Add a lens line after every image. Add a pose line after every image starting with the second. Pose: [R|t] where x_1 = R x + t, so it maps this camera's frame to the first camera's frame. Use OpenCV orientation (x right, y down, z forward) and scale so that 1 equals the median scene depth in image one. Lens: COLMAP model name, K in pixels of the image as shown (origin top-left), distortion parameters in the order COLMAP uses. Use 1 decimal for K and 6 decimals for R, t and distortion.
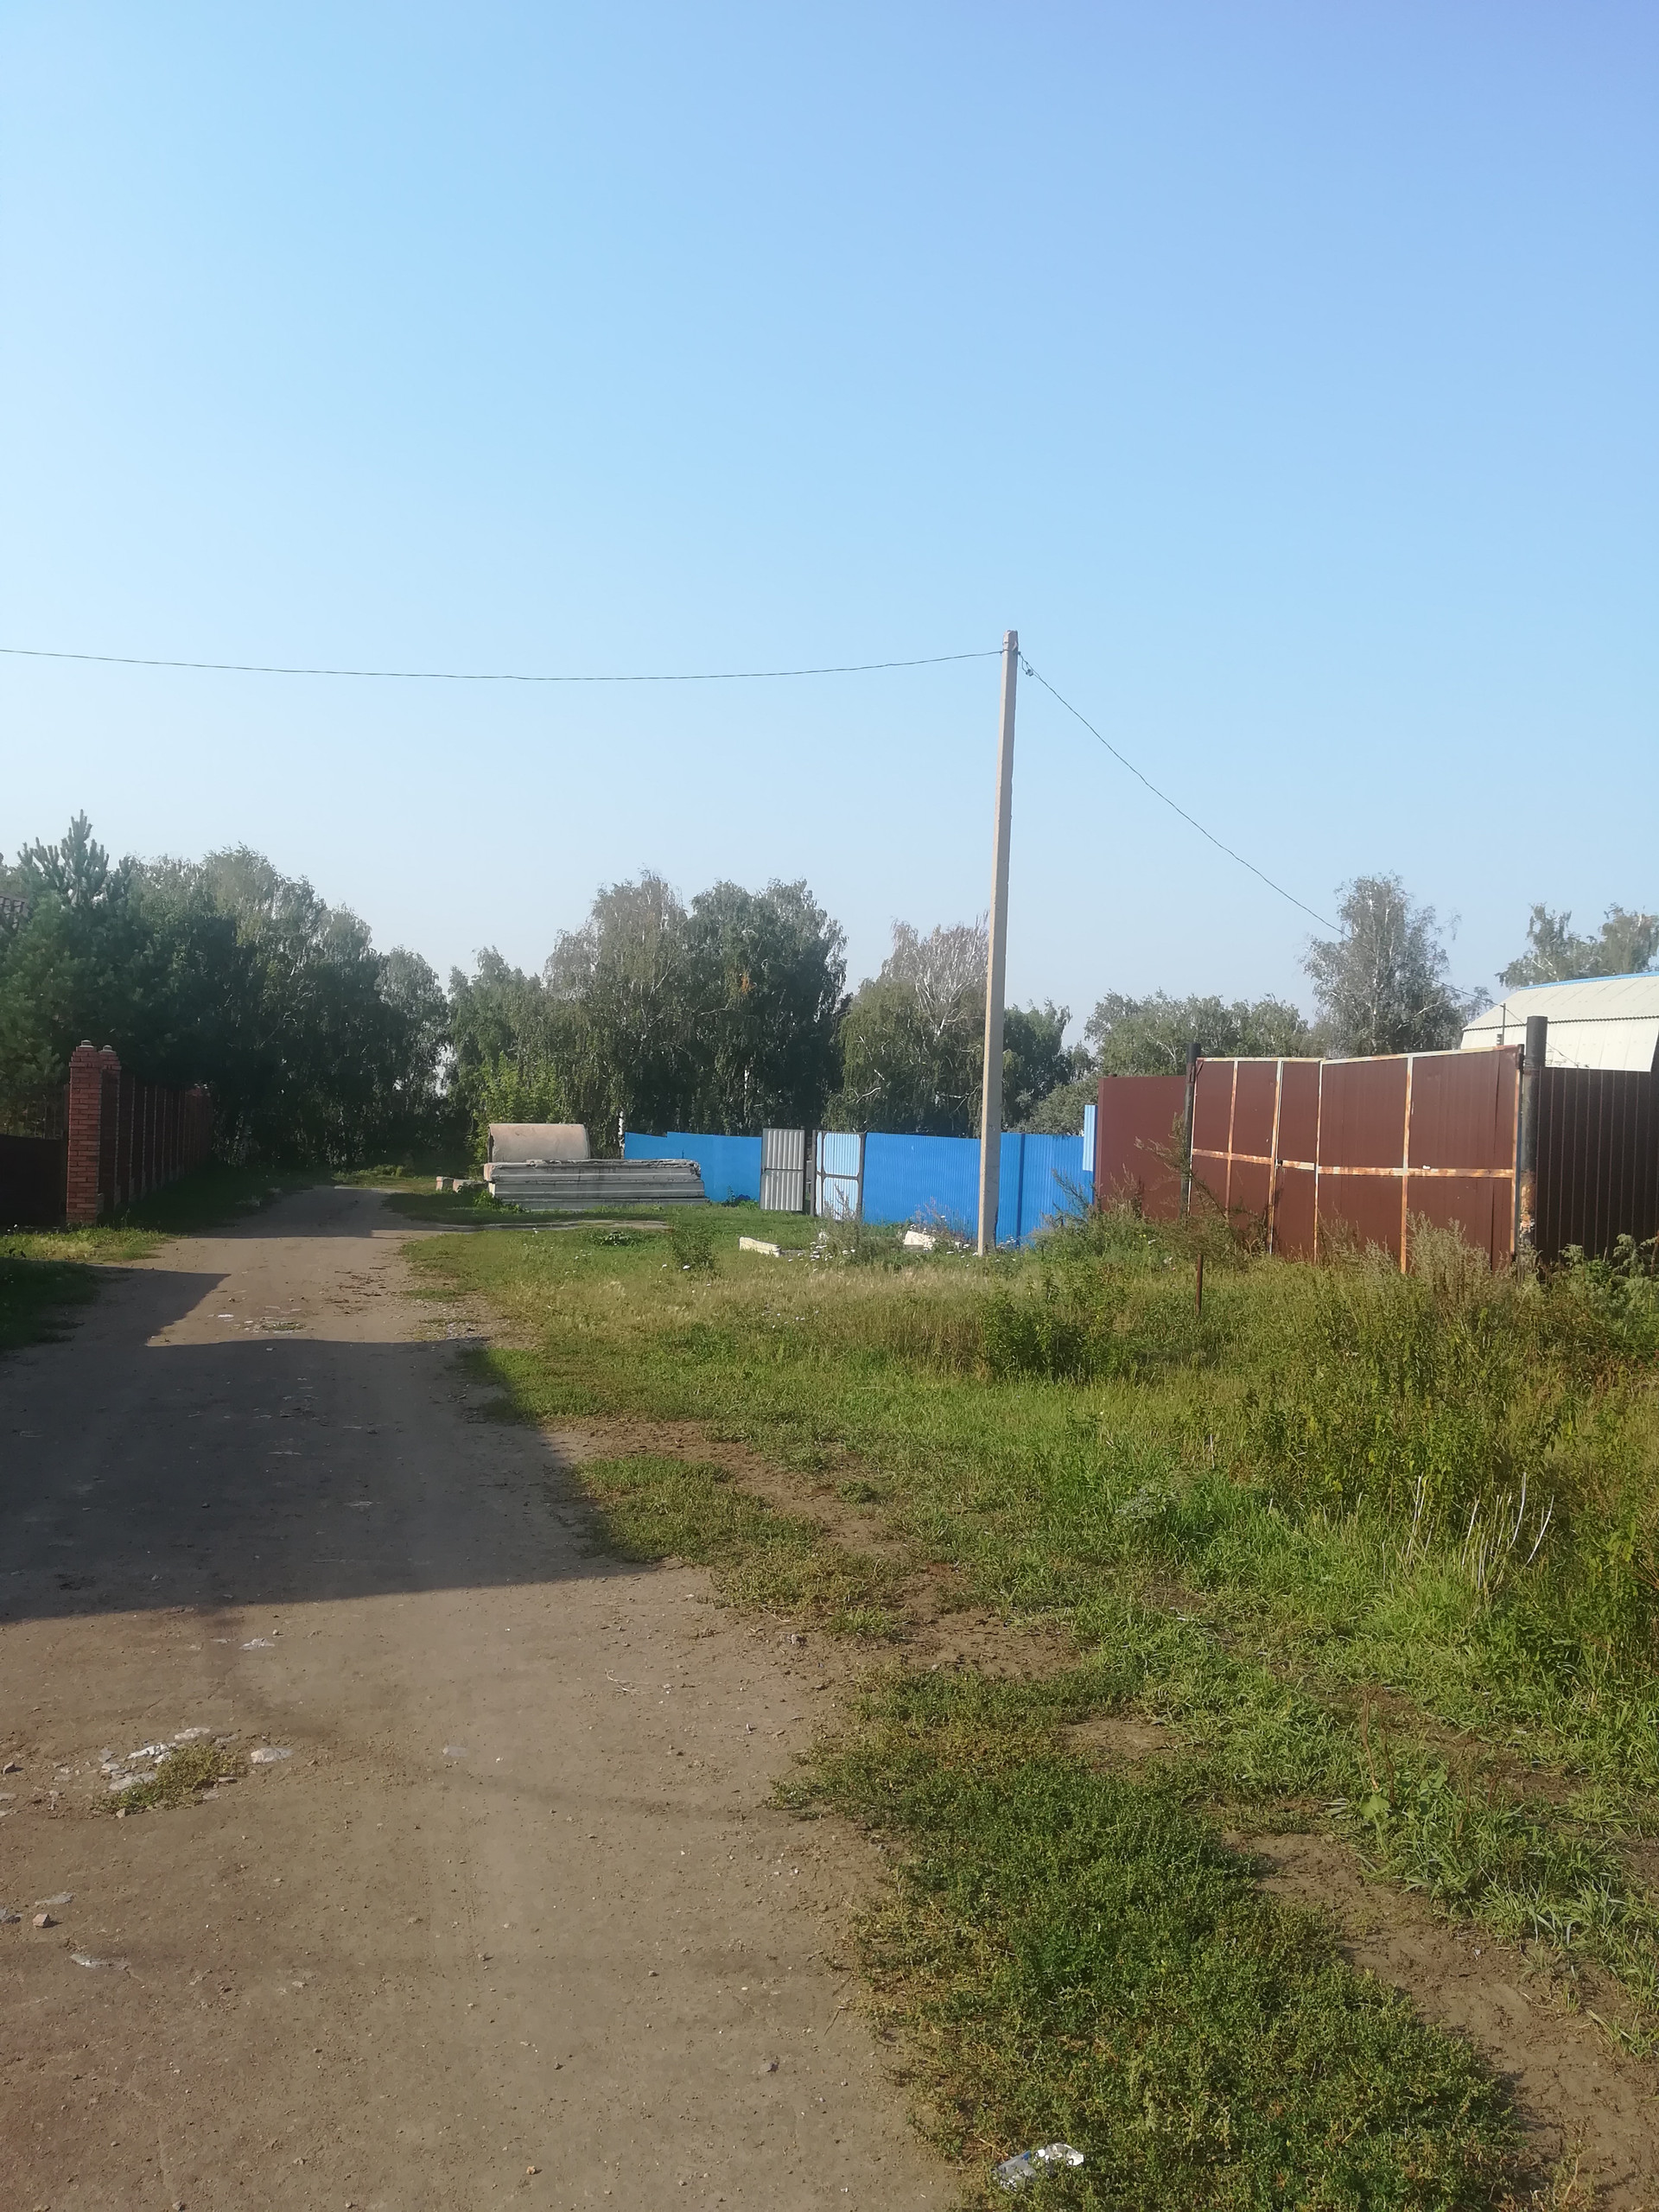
lens RADIAL K [[1715.6, 0, 829.7], [0, 1715.6, 1103.3], [0, 0, 1]] dist [0.075871, -0.053827]
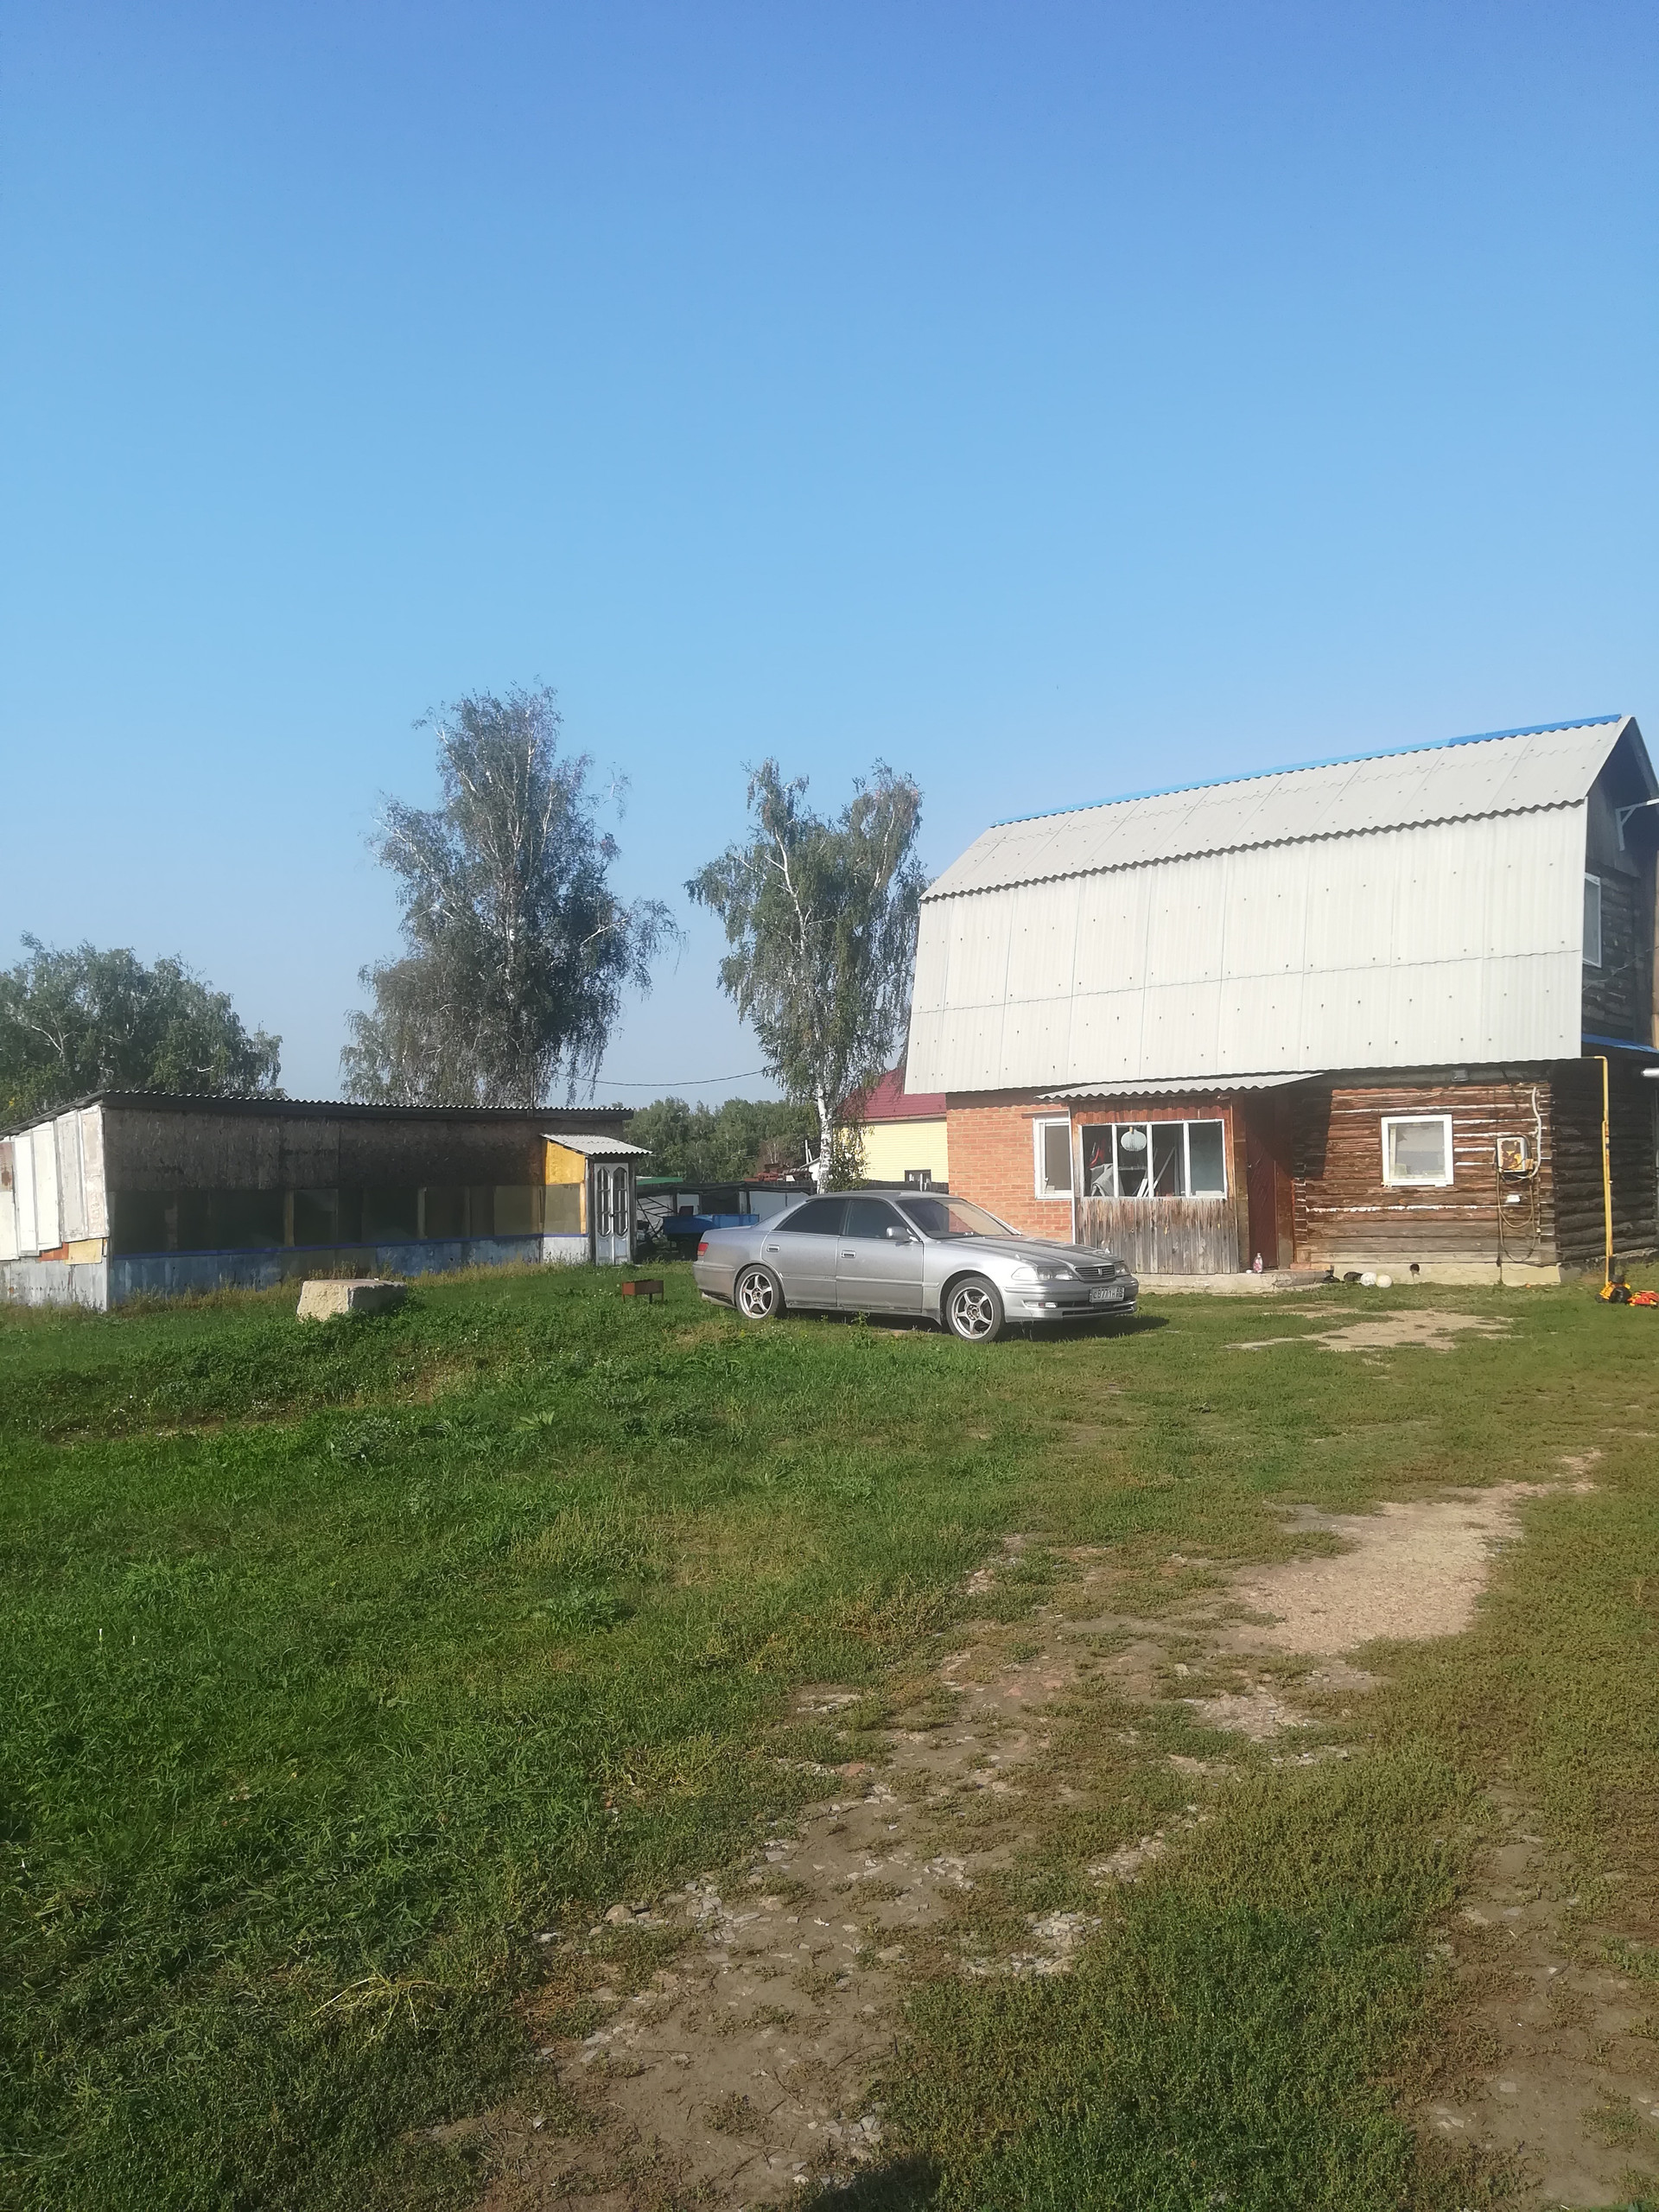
lens RADIAL K [[1715.6, 0, 829.0], [0, 1715.6, 1099.0], [0, 0, 1]] dist [0.075871, -0.053827]
pose [[0.785996, -0.030272, 0.617490, 0.050645], [0.041009, 0.999154, -0.003217, 0.005683], [-0.616870, 0.027851, 0.786572, 0.497020]]
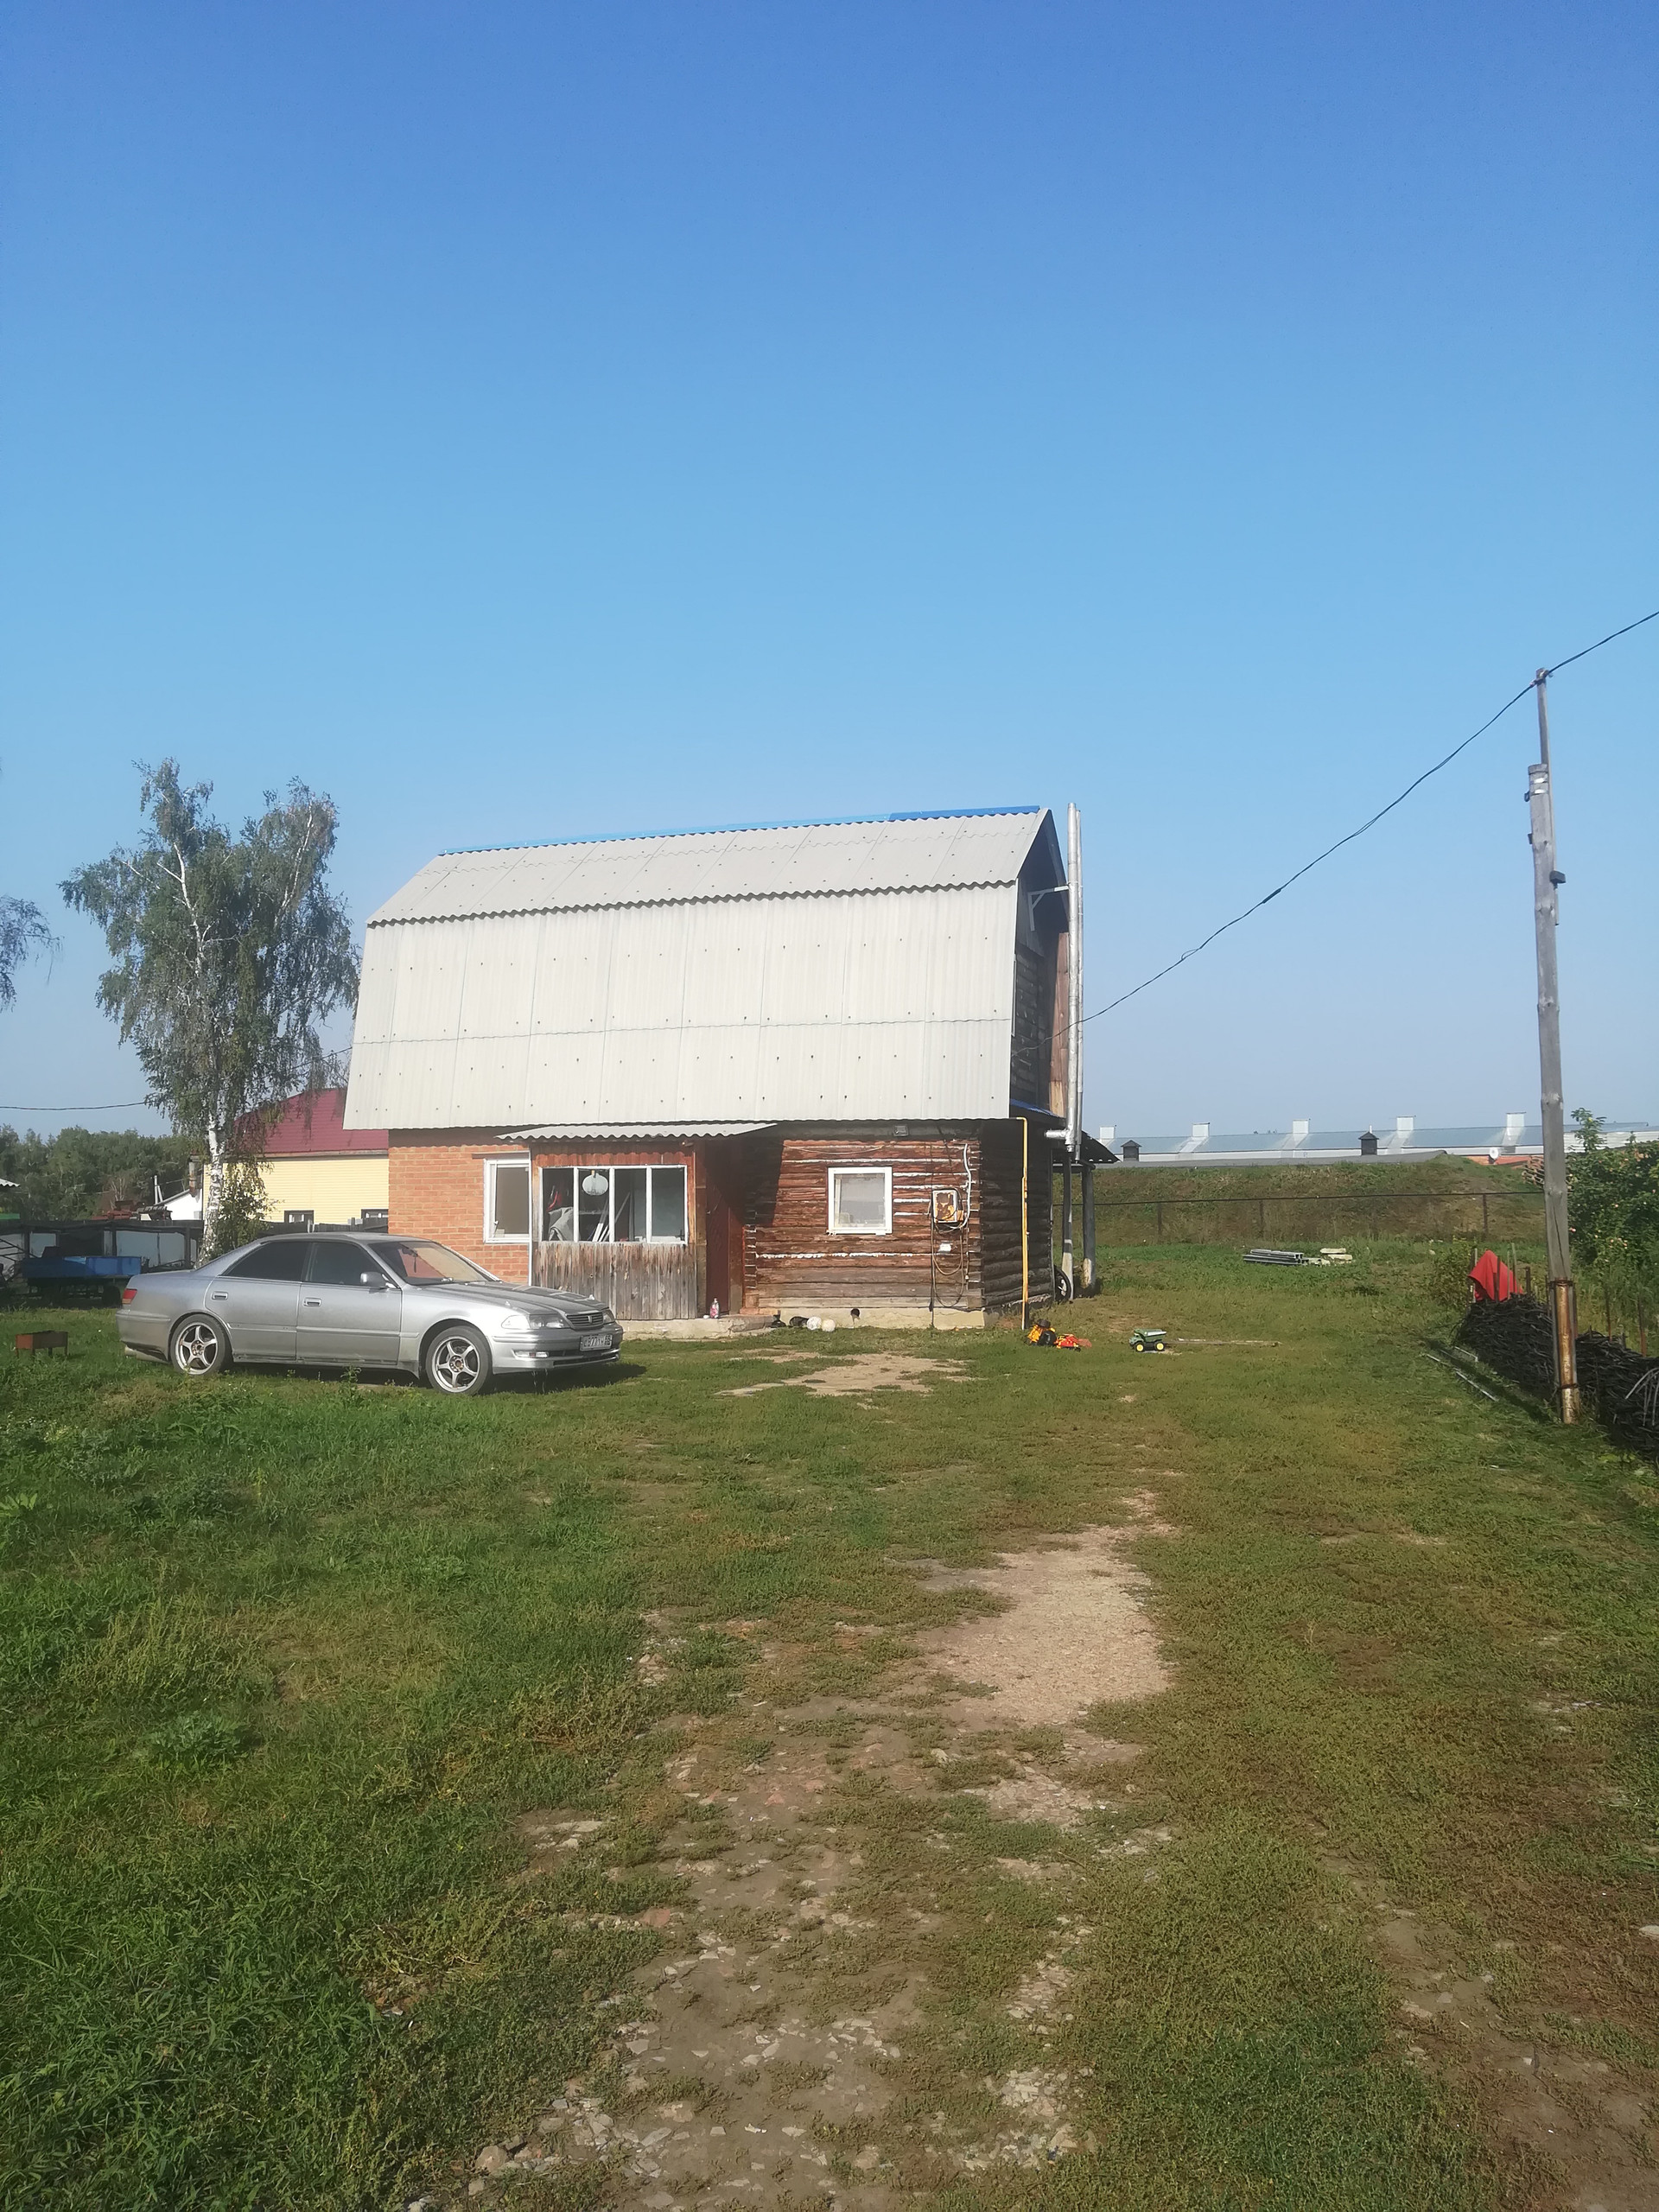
lens RADIAL K [[1715.6, 0, 818.0], [0, 1715.6, 1104.3], [0, 0, 1]] dist [0.075871, -0.053827]
pose [[0.526381, 0.011103, 0.850176, 0.046818], [0.006271, 0.999837, -0.016940, 0.005595], [-0.850226, 0.014248, 0.526226, 0.510451]]
